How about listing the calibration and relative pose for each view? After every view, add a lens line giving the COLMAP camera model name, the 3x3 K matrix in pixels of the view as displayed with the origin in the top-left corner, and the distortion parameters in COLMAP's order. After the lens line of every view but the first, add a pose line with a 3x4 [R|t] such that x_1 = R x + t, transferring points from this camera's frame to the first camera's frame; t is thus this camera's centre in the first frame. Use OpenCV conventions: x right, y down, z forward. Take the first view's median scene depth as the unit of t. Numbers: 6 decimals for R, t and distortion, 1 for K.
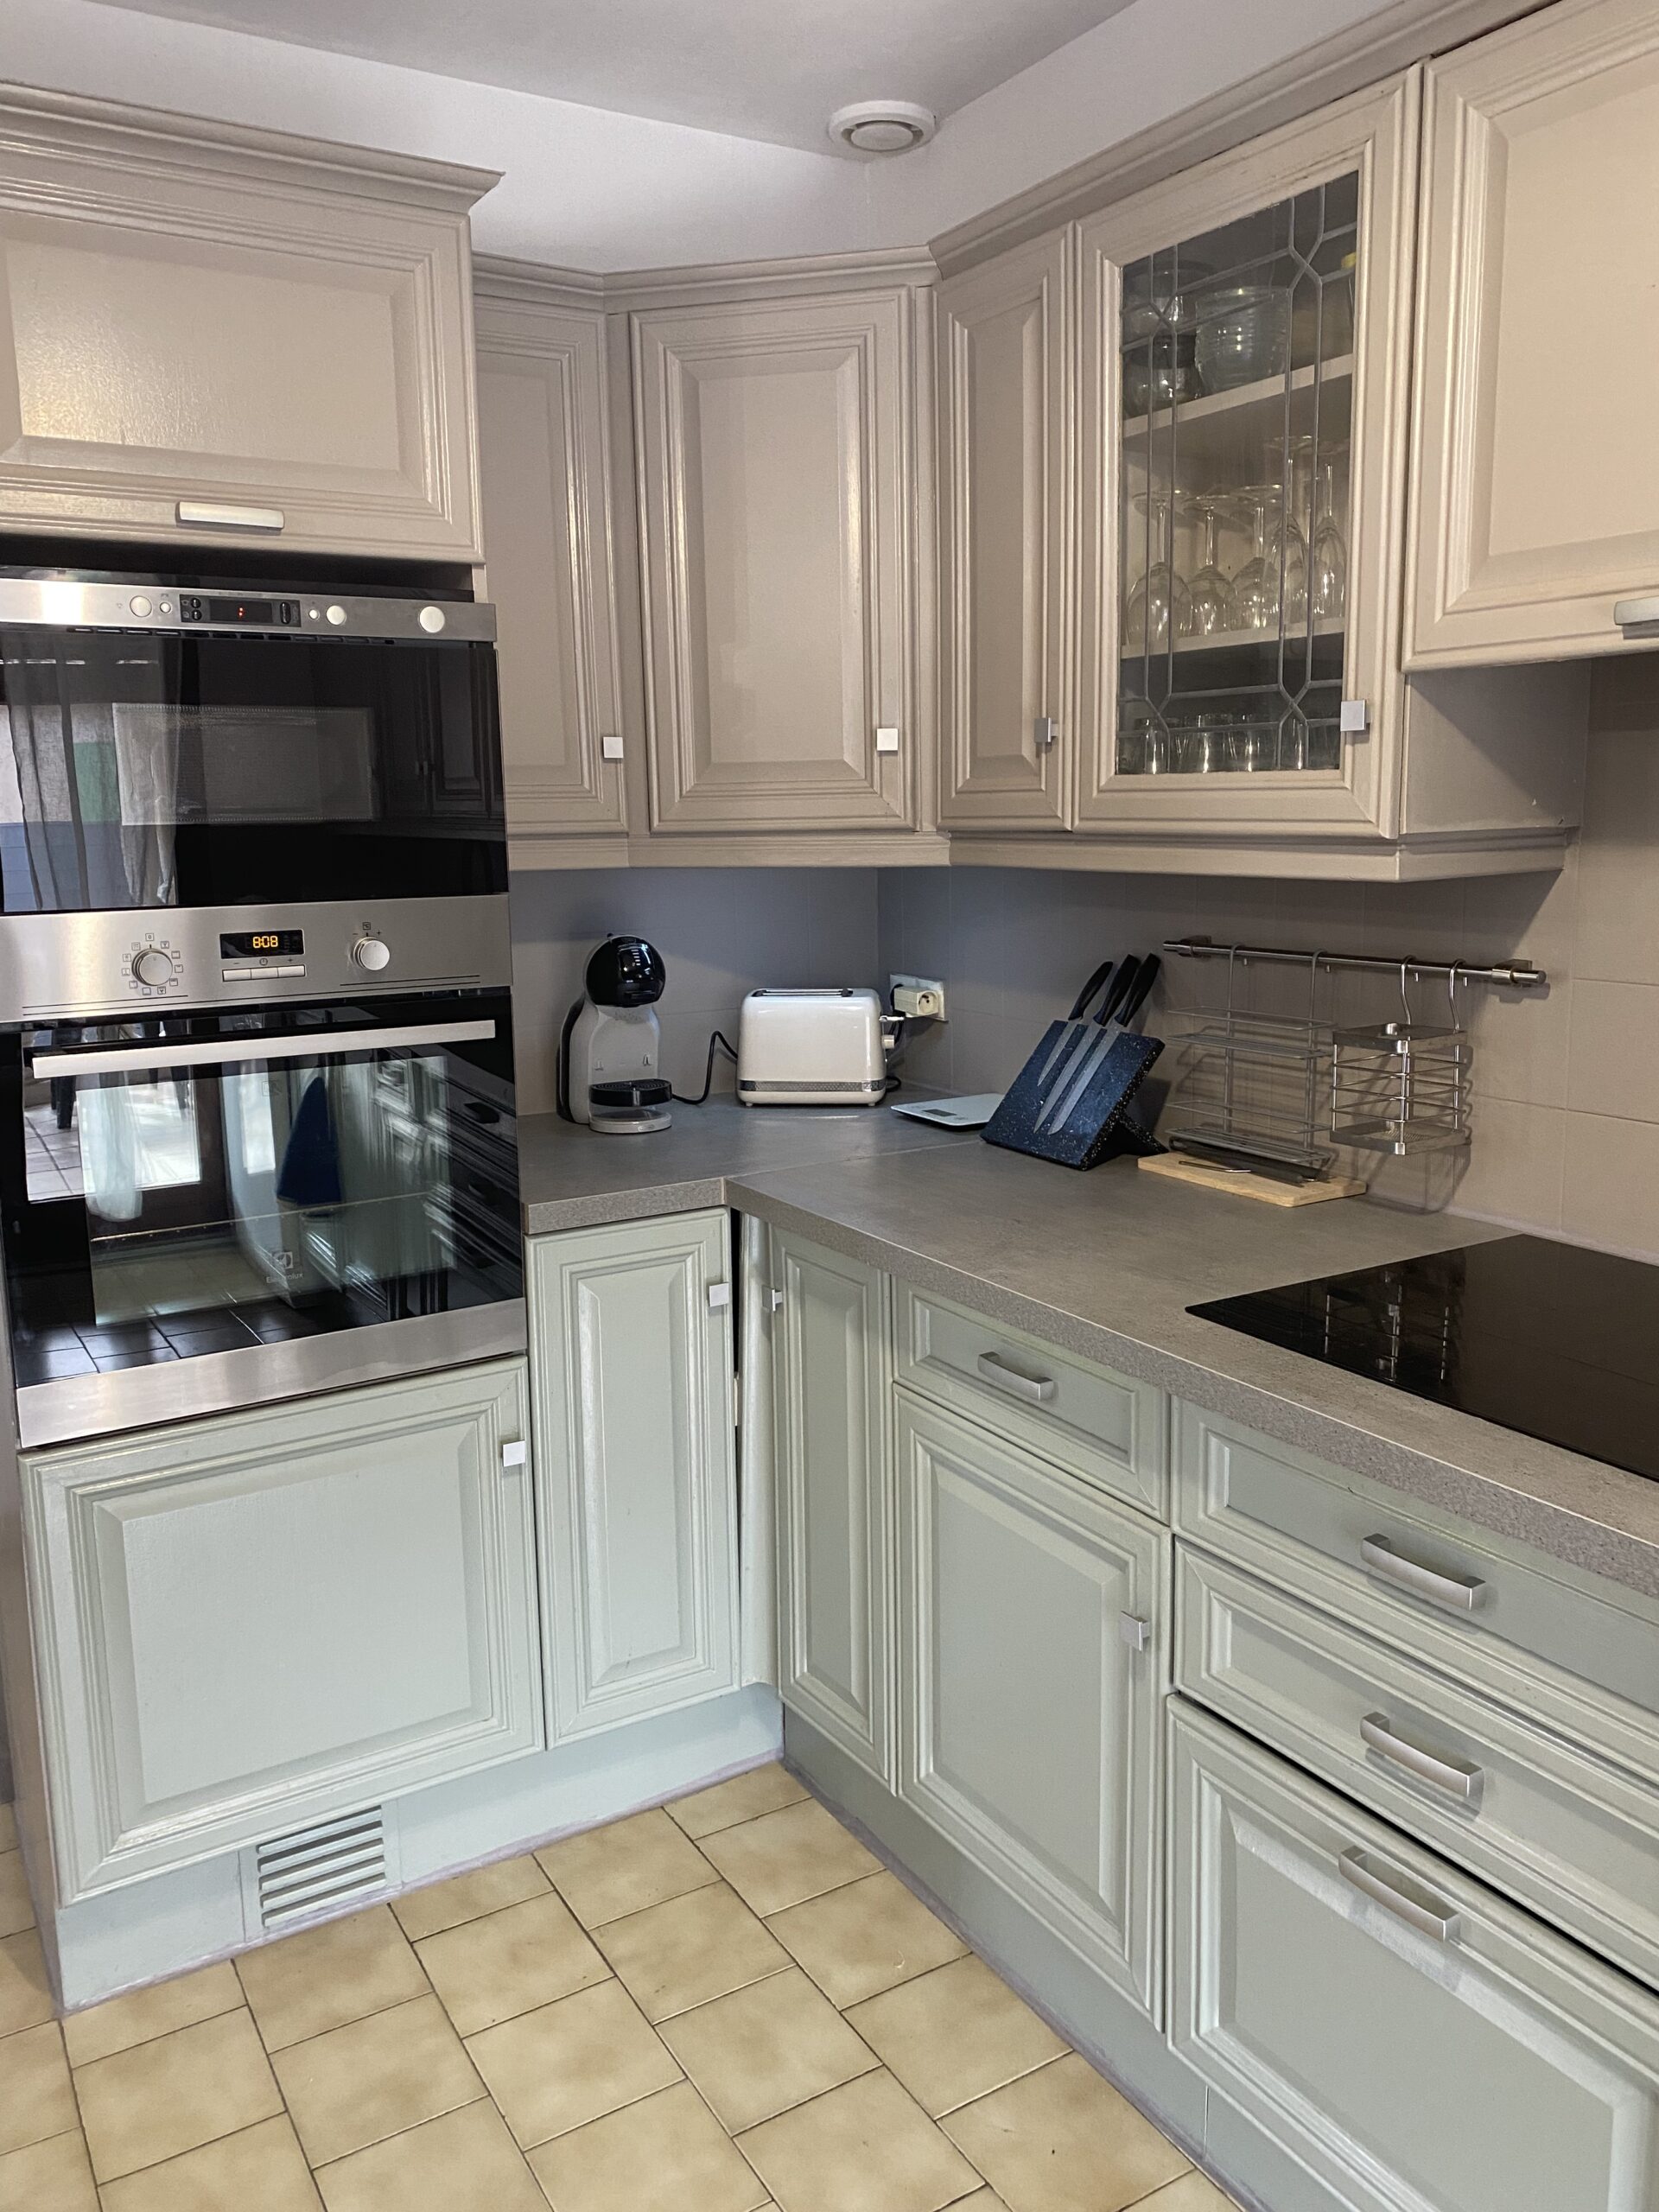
lens RADIAL K [[1700.1, 0, 837.4], [0, 1700.1, 1073.3], [0, 0, 1]] dist [0.028045, -0.002378]
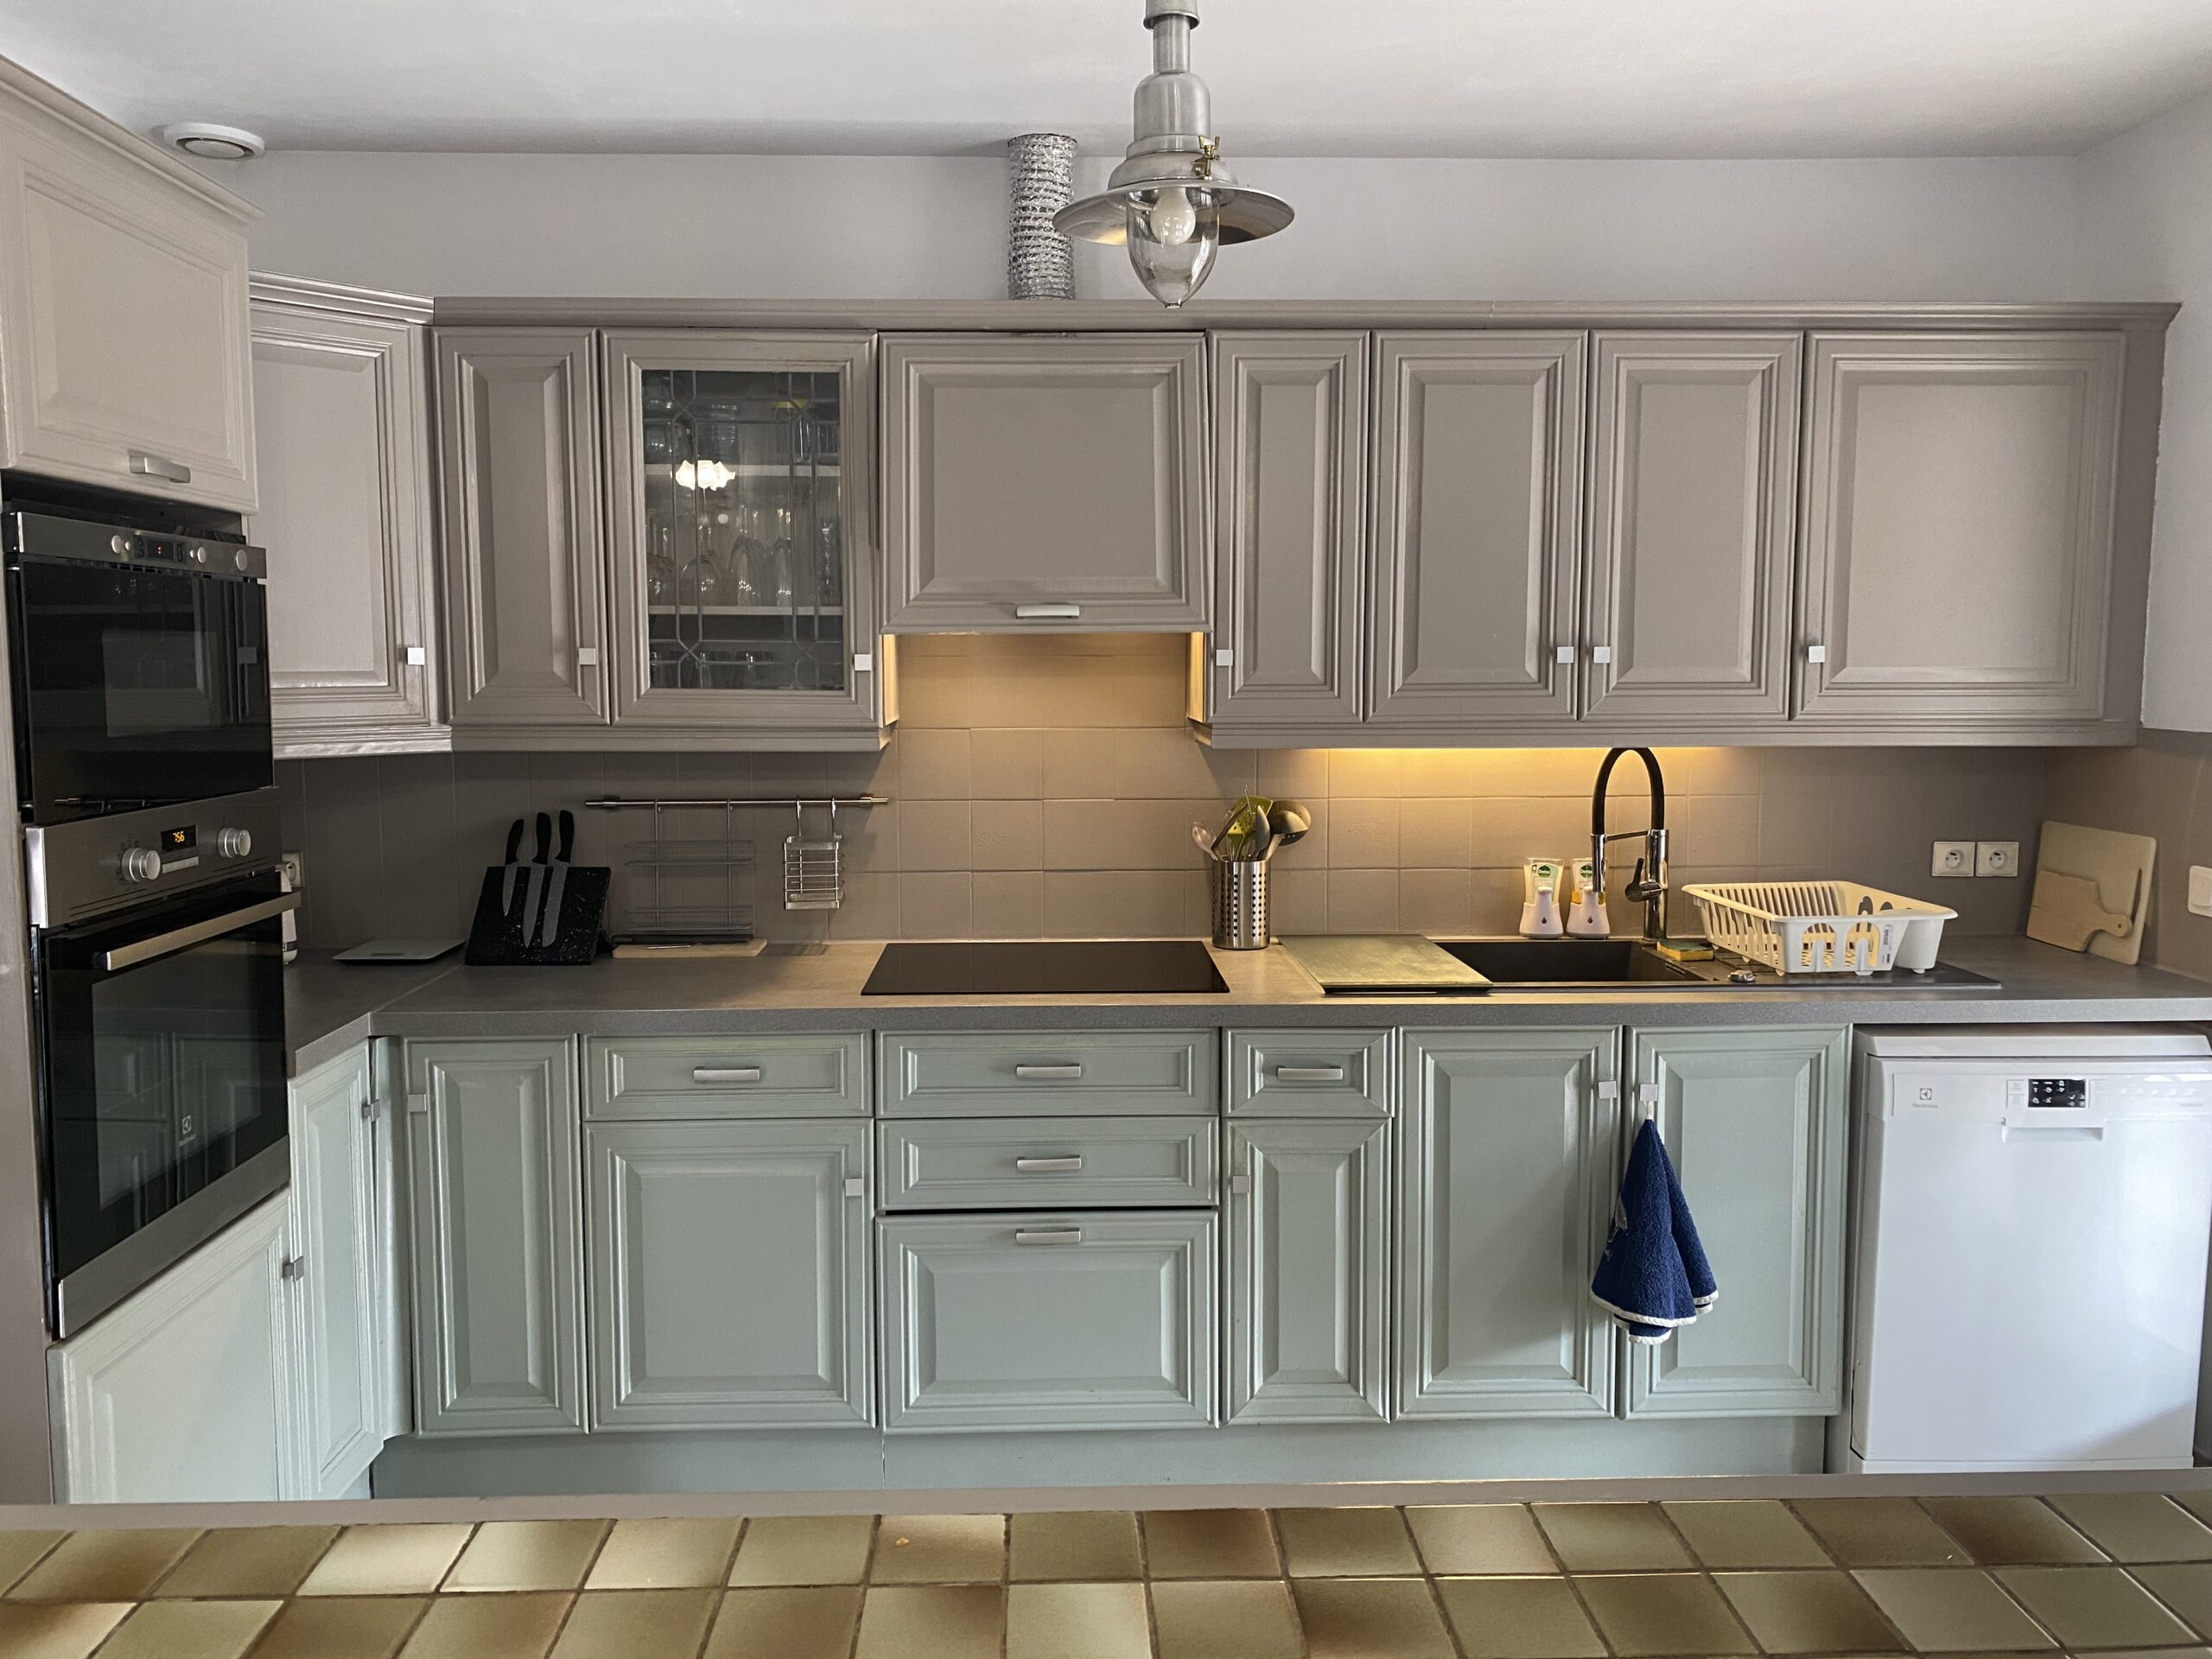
lens RADIAL K [[1700.1, 0, 1106.0], [0, 1700.1, 829.5], [0, 0, 1]] dist [0.028045, -0.002378]
pose [[0.492213, -0.071425, 0.867539, -0.978802], [0.137484, 0.990498, 0.003545, -0.000530], [-0.859549, 0.117528, 0.497356, -0.092100]]
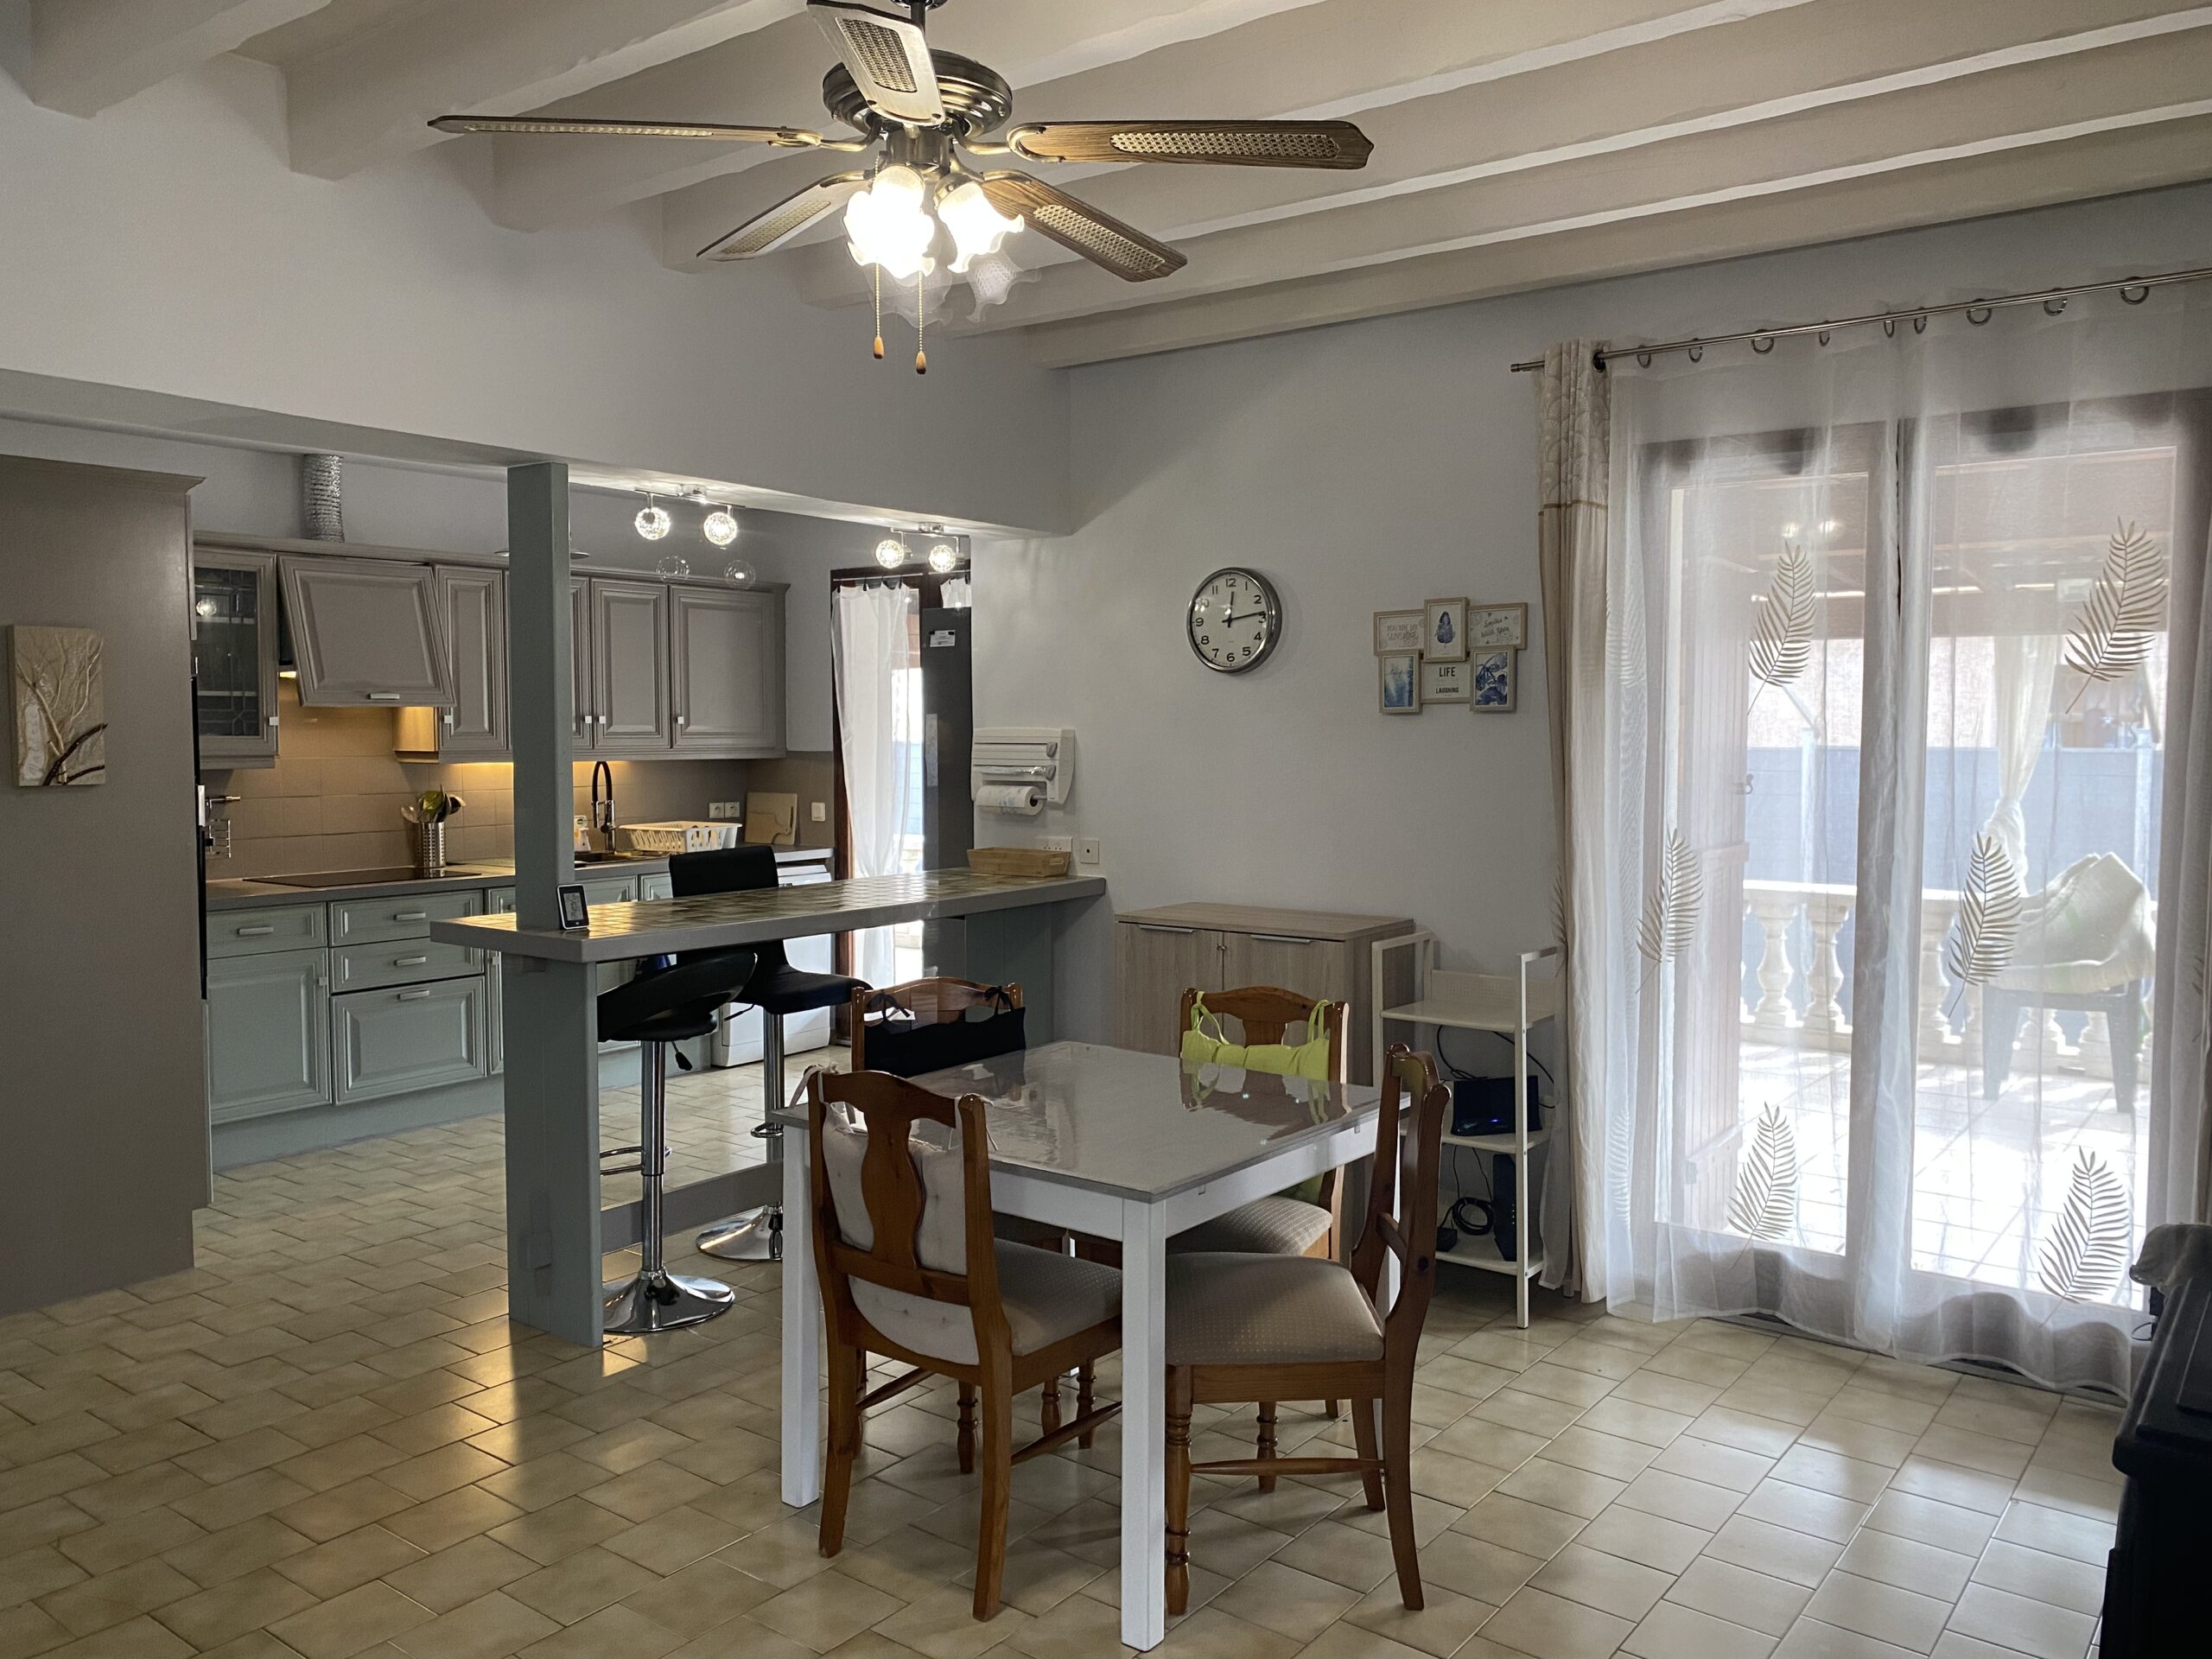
lens RADIAL K [[1700.1, 0, 1106.0], [0, 1700.1, 829.5], [0, 0, 1]] dist [0.028045, -0.002378]
pose [[-0.355420, -0.048352, 0.933455, -3.096585], [0.151919, 0.982394, 0.108731, -0.096249], [-0.922278, 0.180455, -0.341817, 0.576556]]
